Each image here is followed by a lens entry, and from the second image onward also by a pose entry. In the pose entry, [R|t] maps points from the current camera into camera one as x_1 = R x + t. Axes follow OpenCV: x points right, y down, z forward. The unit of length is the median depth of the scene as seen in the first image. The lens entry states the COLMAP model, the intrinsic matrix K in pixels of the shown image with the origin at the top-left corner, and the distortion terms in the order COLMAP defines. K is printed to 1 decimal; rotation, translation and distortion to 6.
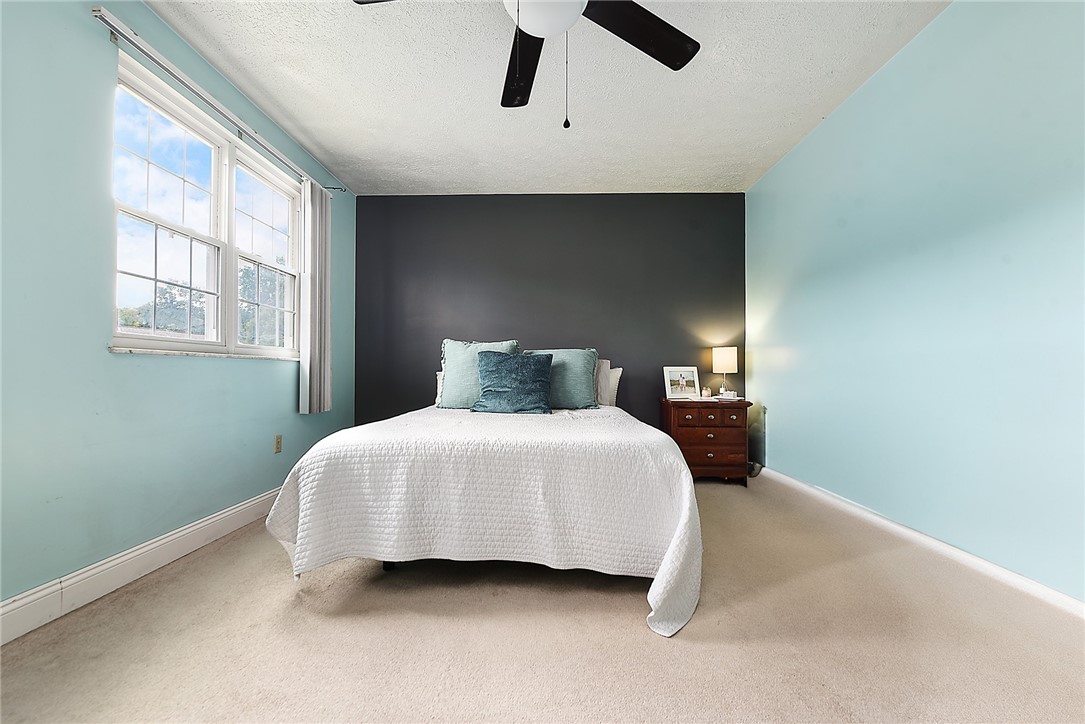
lens RADIAL K [[437.5, 0, 538.0], [0, 437.5, 362.3], [0, 0, 1]] dist [0.006560, -0.002553]
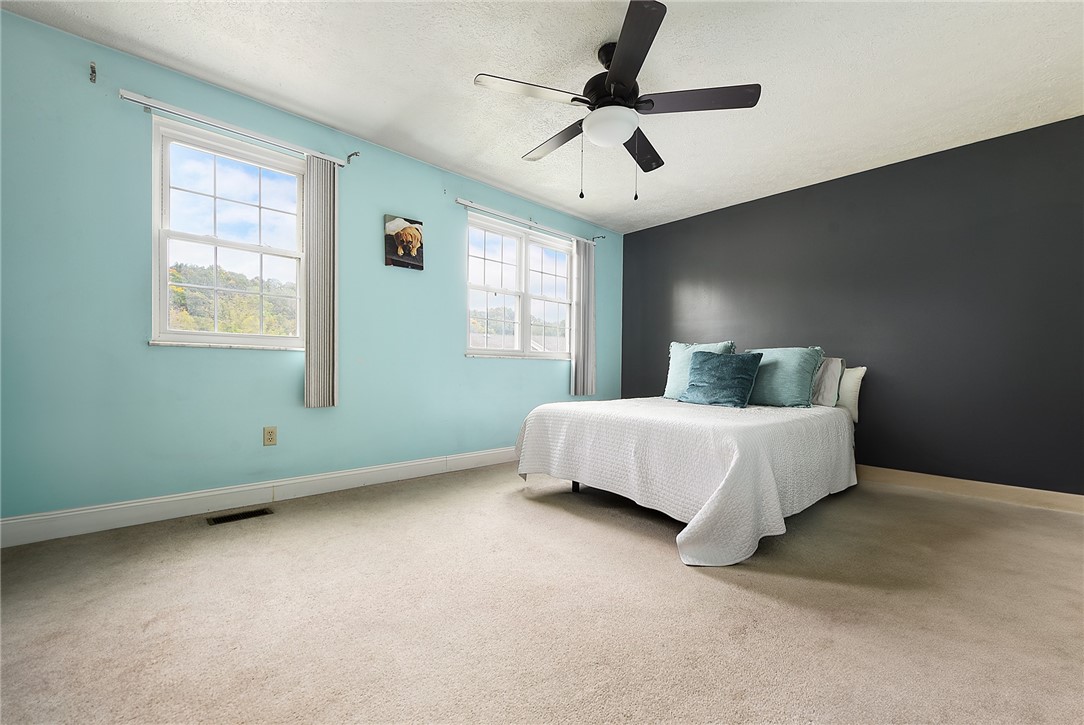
lens RADIAL K [[437.1, 0, 545.4], [0, 437.1, 367.3], [0, 0, 1]] dist [0.006560, -0.002553]
pose [[0.702684, 0.008866, -0.711447, 0.462700], [0.000750, 0.999913, 0.013202, 0.001086], [0.711502, -0.009810, 0.702616, -0.120962]]
